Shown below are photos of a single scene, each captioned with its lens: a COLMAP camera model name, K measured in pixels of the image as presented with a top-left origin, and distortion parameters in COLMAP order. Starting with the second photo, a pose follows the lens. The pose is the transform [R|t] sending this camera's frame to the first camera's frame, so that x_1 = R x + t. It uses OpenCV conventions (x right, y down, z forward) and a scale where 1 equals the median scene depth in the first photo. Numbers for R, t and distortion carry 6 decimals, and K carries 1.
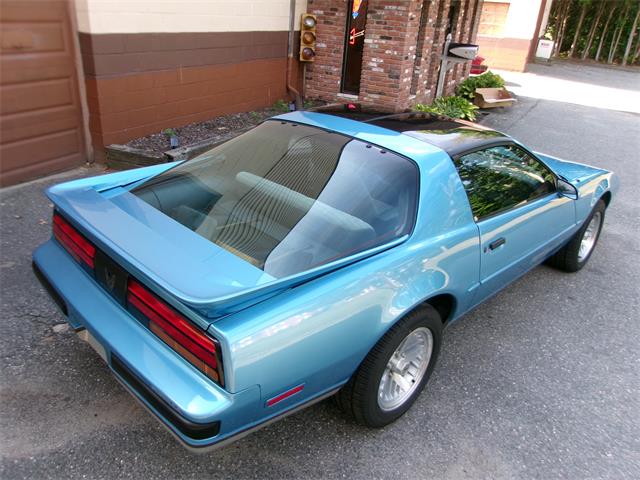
lens RADIAL K [[501.3, 0, 323.0], [0, 501.3, 226.8], [0, 0, 1]] dist [-0.038713, 0.068927]
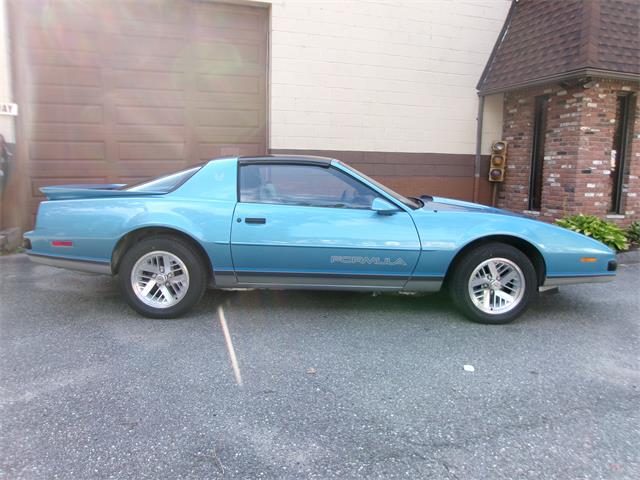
lens RADIAL K [[501.3, 0, 323.0], [0, 501.3, 226.8], [0, 0, 1]] dist [-0.038713, 0.068927]
pose [[0.718273, 0.023154, -0.695376, 0.466912], [-0.250366, 0.941097, -0.227275, 0.102958], [0.649153, 0.337344, 0.681762, 0.058198]]
